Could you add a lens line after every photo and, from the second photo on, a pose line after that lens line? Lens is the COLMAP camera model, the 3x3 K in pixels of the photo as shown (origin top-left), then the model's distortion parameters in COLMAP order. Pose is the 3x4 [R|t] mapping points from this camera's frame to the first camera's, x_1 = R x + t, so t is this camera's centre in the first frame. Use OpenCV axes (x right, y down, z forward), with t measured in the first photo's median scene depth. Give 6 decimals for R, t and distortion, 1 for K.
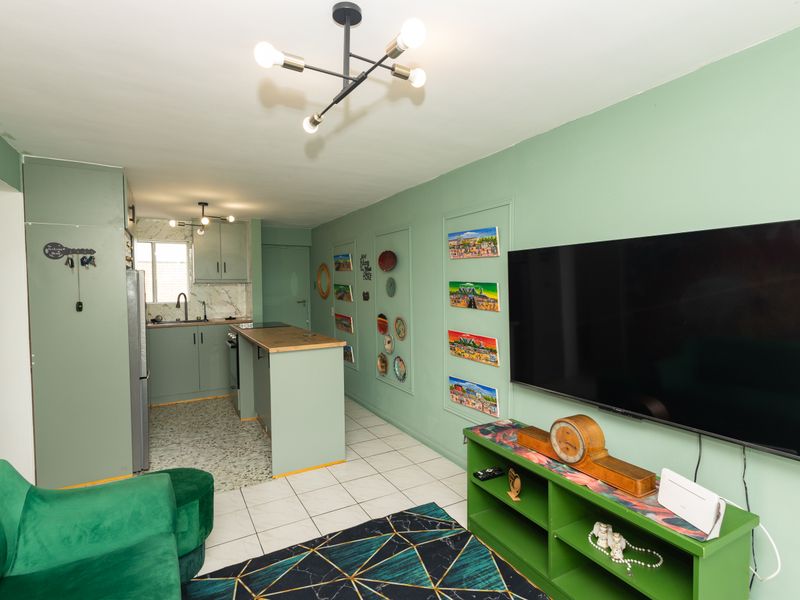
lens RADIAL K [[409.6, 0, 400.0], [0, 409.6, 300.0], [0, 0, 1]] dist [0.000923, -0.000082]
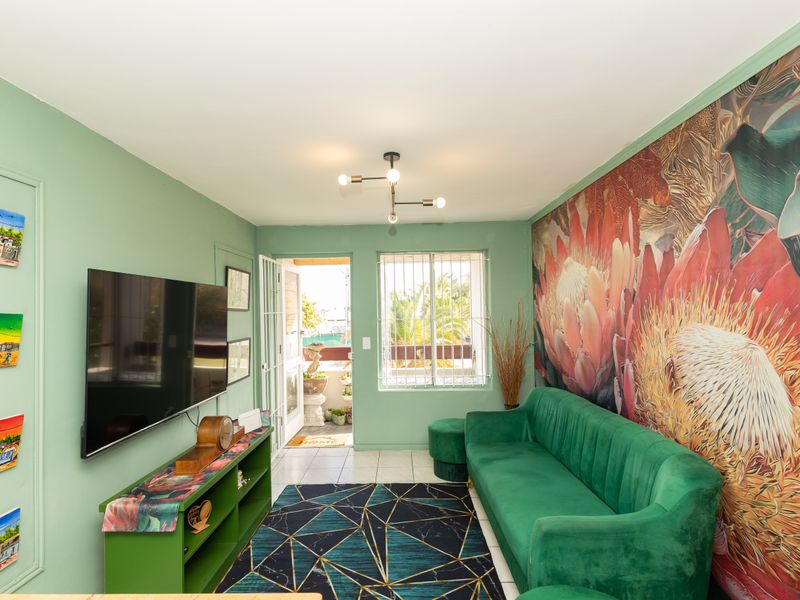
lens RADIAL K [[409.6, 0, 400.0], [0, 409.6, 300.0], [0, 0, 1]] dist [0.000923, -0.000082]
pose [[-0.863839, 0.033202, 0.502672, -0.255927], [0.040308, 0.999182, 0.003271, -0.021503], [-0.502152, 0.023087, -0.864471, 0.630107]]
